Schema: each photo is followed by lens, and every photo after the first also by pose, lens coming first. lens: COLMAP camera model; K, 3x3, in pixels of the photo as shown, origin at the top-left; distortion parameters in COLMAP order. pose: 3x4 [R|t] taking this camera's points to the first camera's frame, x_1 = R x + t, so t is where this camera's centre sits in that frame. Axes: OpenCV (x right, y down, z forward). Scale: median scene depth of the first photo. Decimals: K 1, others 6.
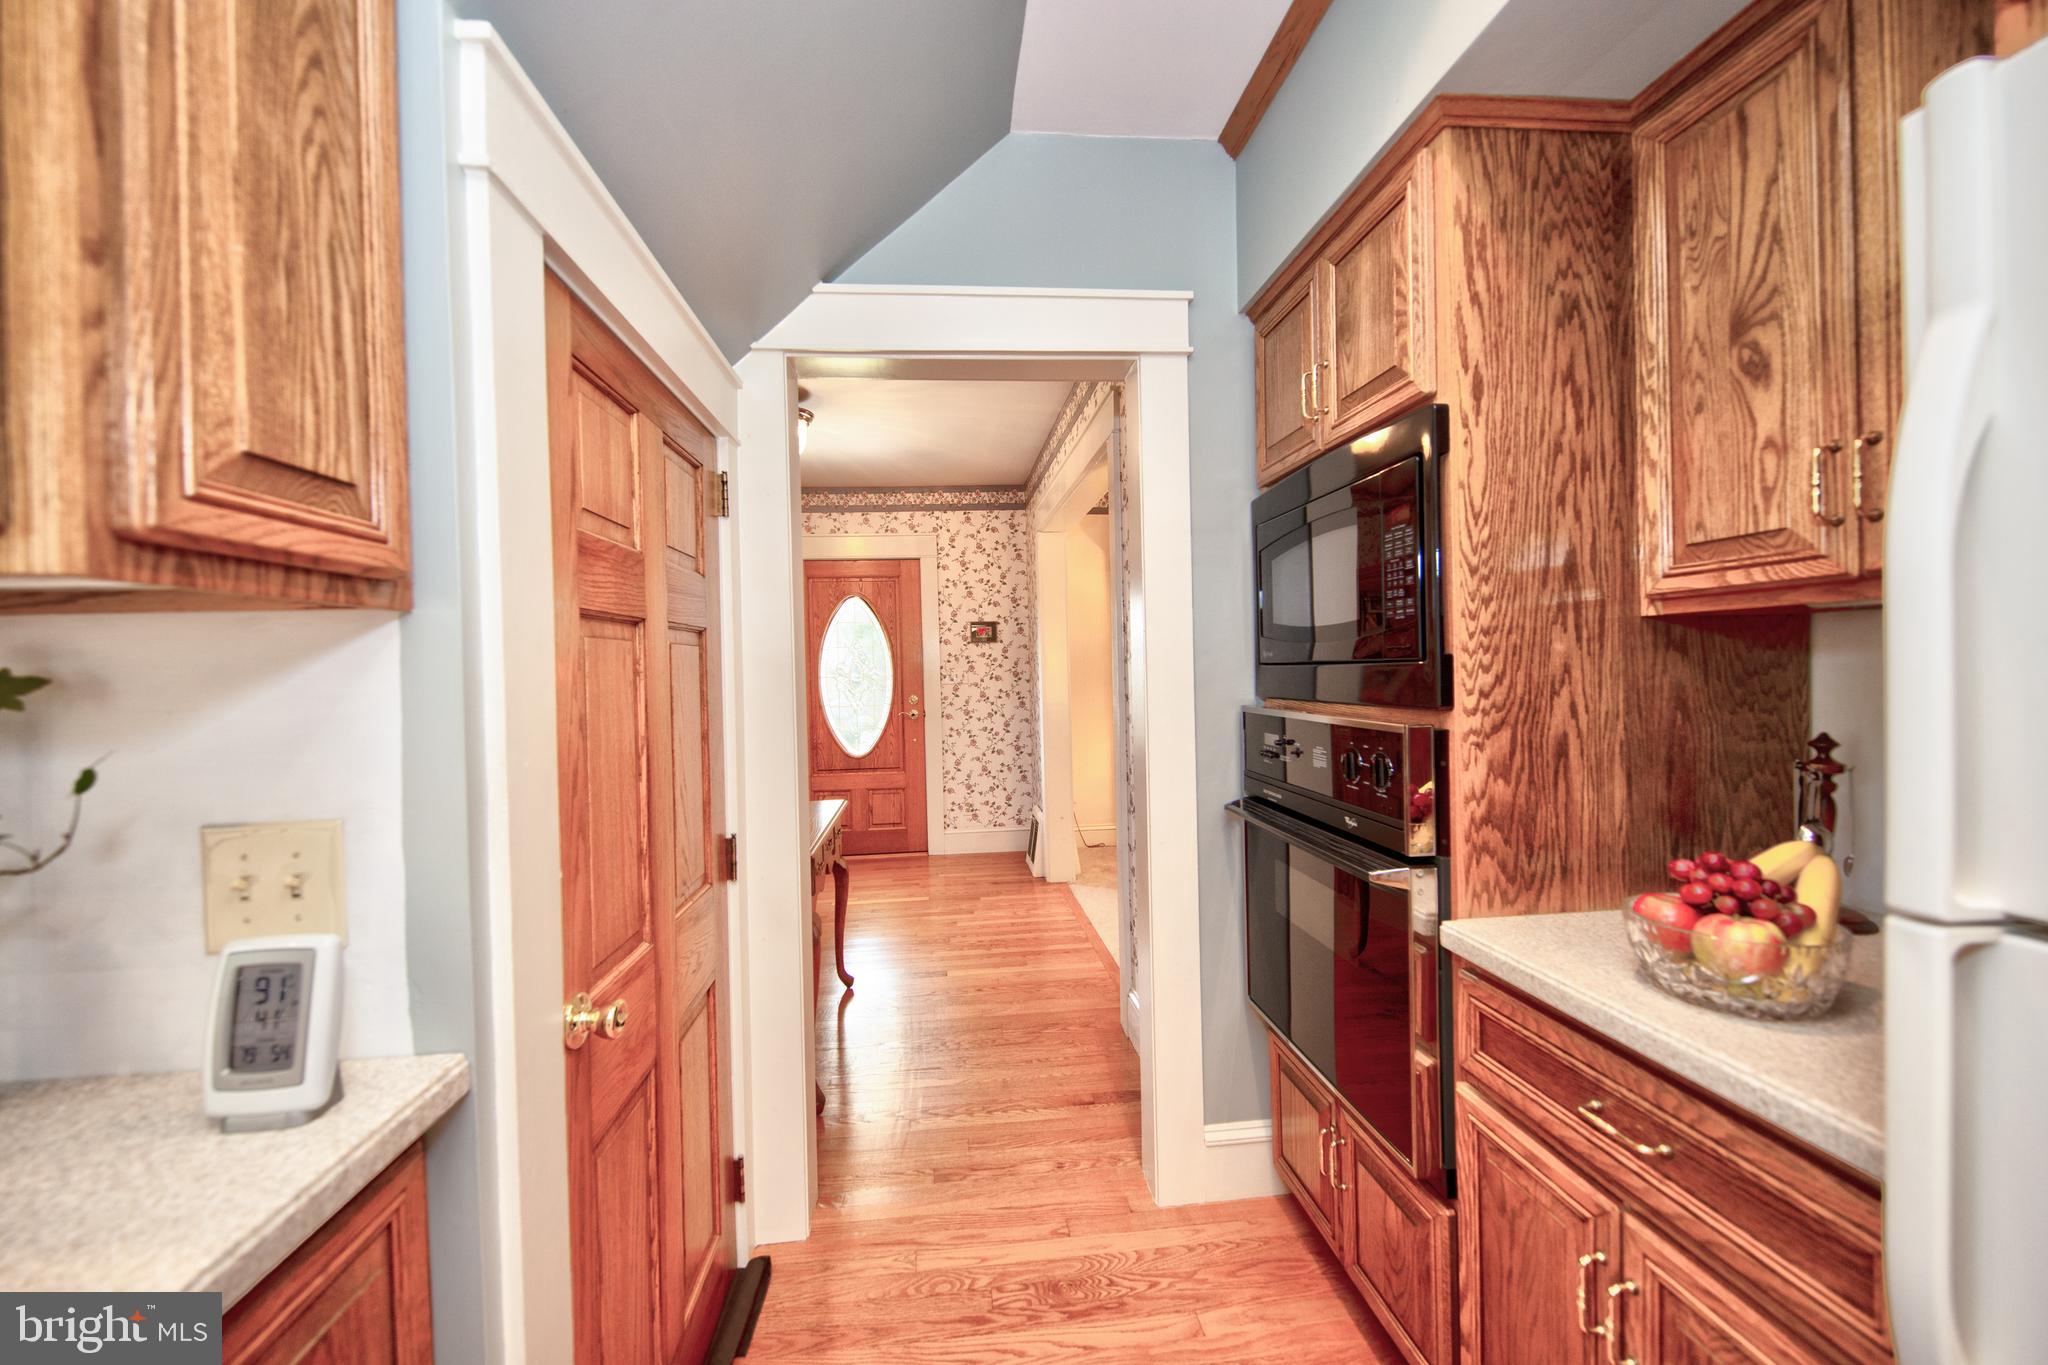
lens RADIAL K [[778.6, 0, 1006.9], [0, 778.6, 673.1], [0, 0, 1]] dist [0.001828, -0.000926]
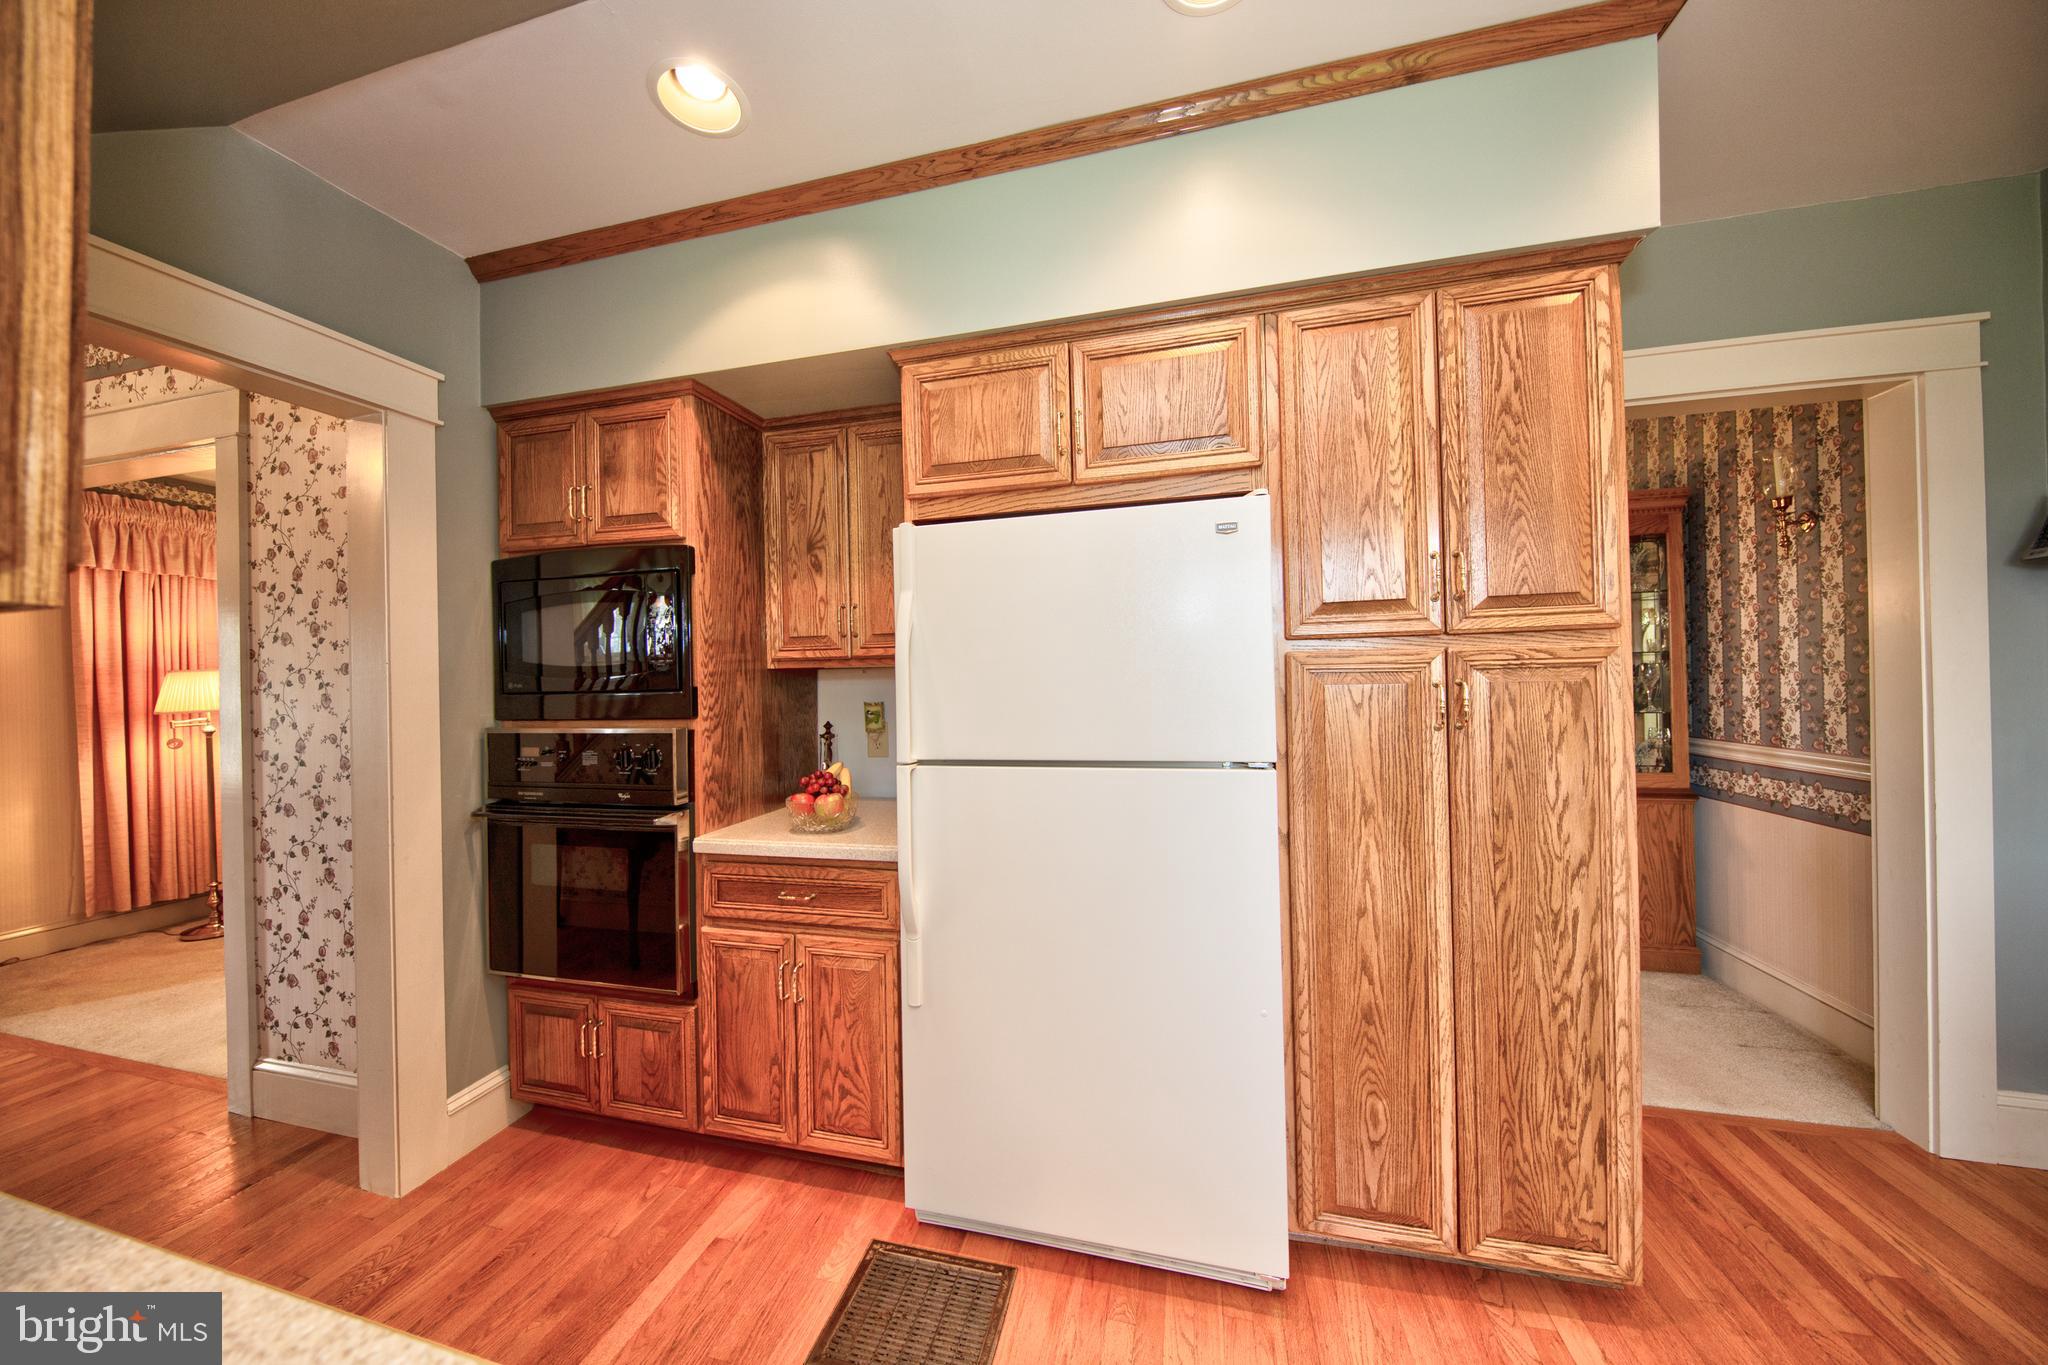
lens RADIAL K [[708.4, 0, 1015.2], [0, 708.4, 681.1], [0, 0, 1]] dist [-0.000254, -0.000472]
pose [[0.338880, 0.014606, 0.940716, -0.734632], [0.018601, 0.999580, -0.022221, 0.012279], [-0.940646, 0.025028, 0.338466, -0.244275]]
